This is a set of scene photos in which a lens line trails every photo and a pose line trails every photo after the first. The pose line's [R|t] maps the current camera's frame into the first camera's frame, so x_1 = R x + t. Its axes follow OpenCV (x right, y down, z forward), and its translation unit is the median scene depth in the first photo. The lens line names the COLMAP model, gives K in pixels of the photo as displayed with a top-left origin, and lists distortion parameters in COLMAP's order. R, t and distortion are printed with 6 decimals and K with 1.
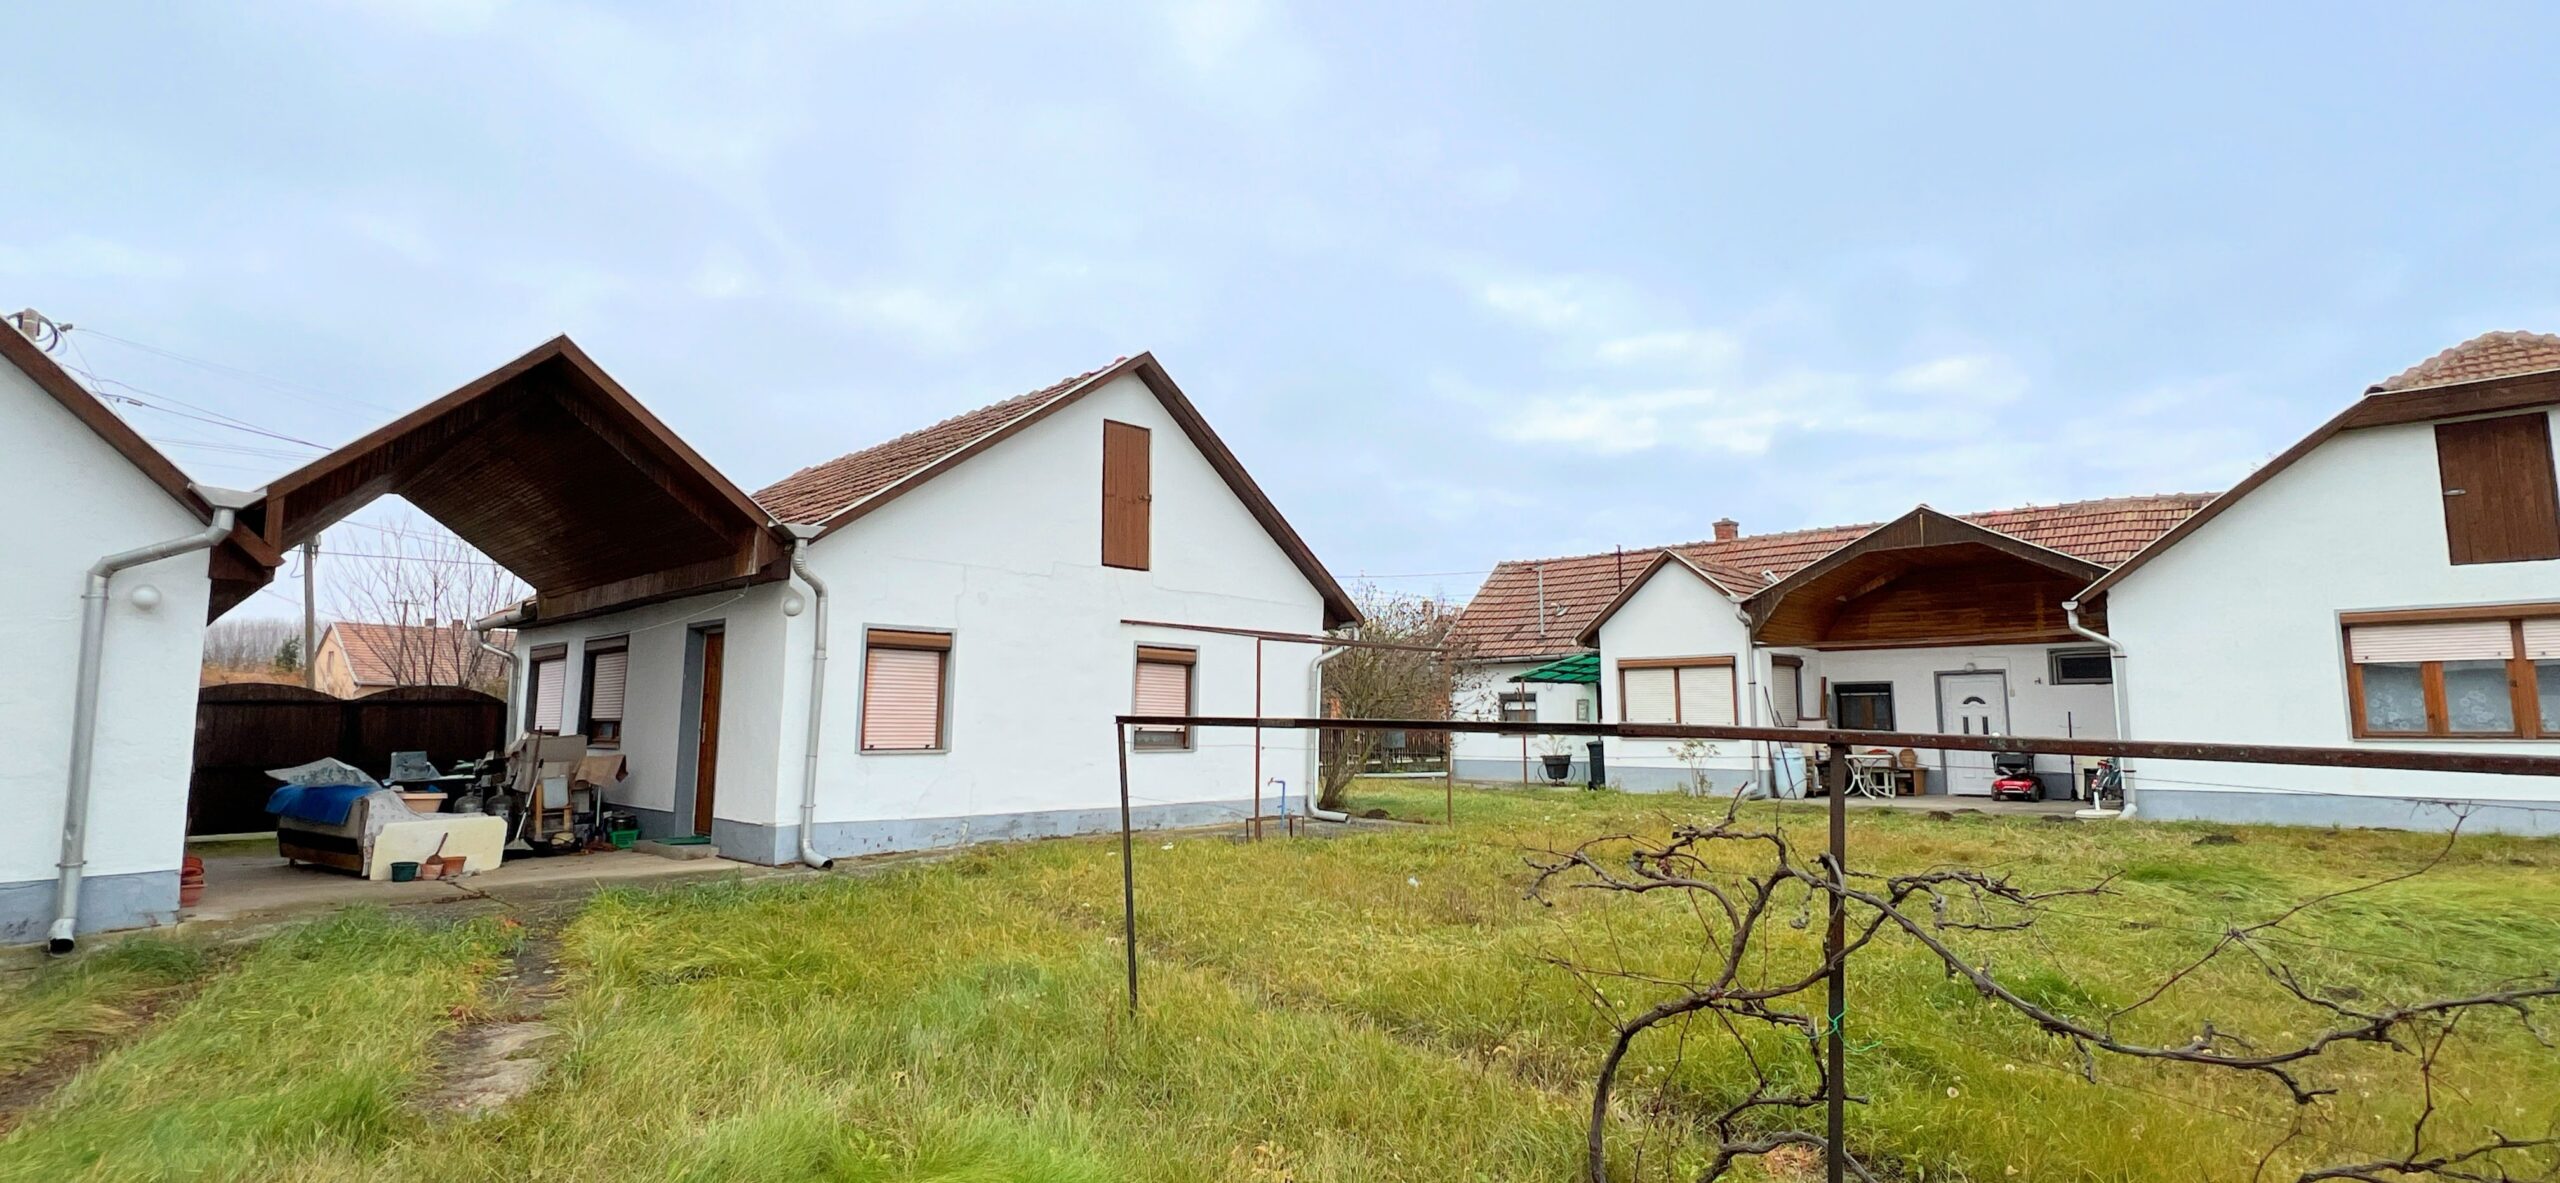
lens RADIAL K [[1206.9, 0, 1277.0], [0, 1206.9, 576.1], [0, 0, 1]] dist [0.000958, 0.000448]
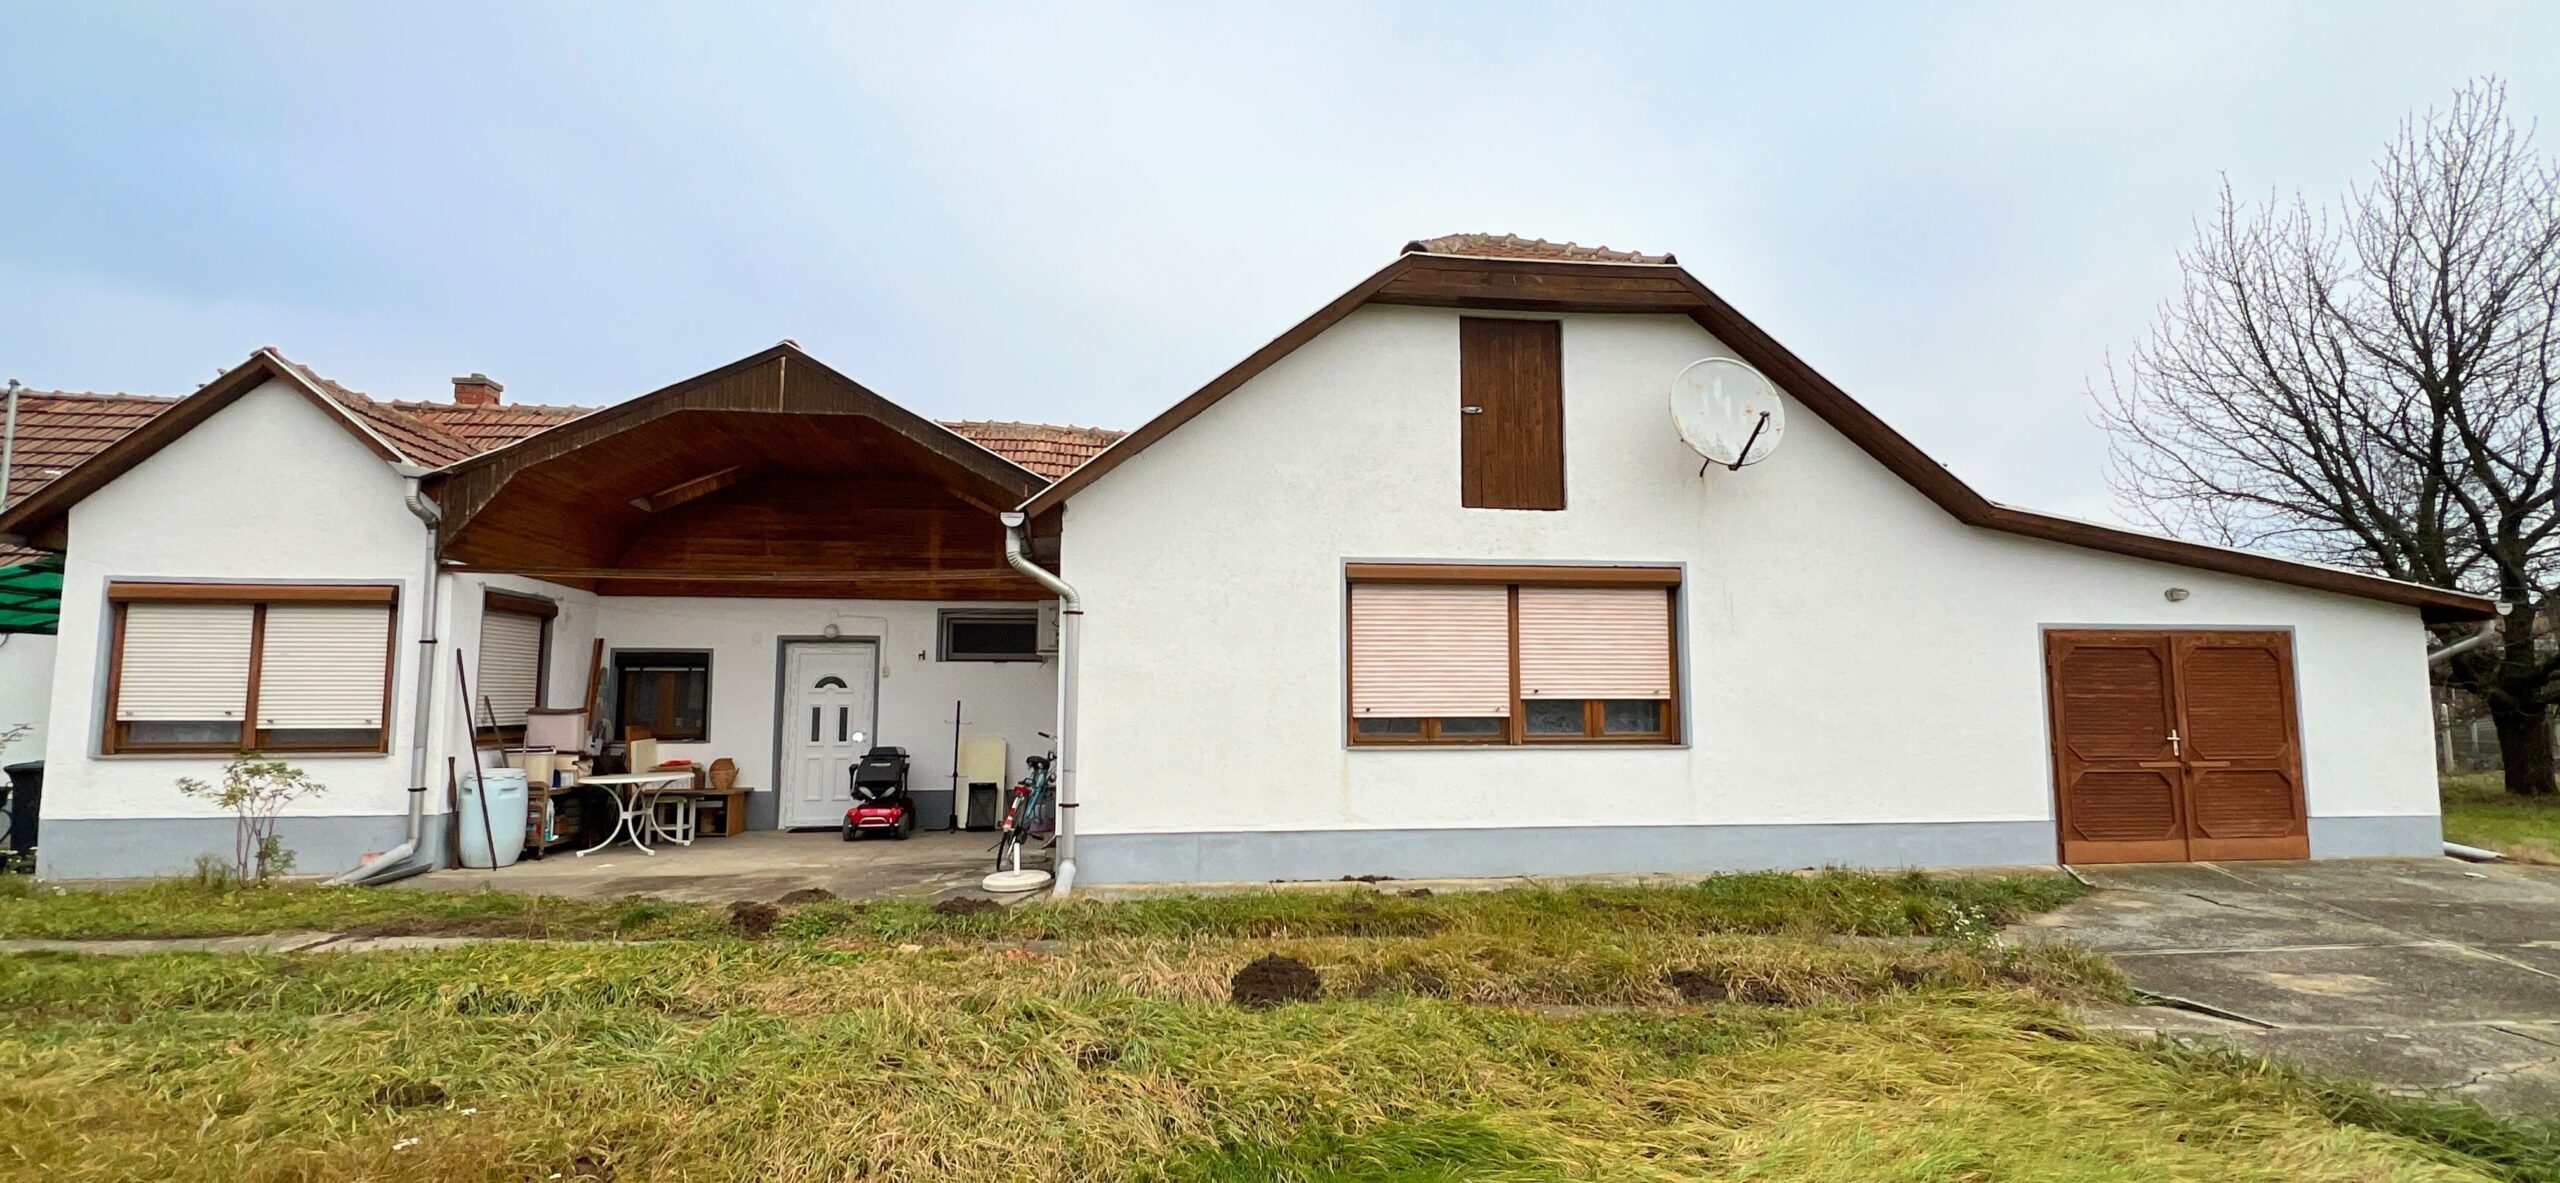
lens RADIAL K [[1206.9, 0, 1277.0], [0, 1206.9, 576.1], [0, 0, 1]] dist [0.000958, 0.000448]
pose [[0.634823, 0.082502, 0.768240, 0.229751], [-0.095456, 0.995040, -0.027981, 0.042144], [-0.766739, -0.055570, 0.639550, 0.411223]]
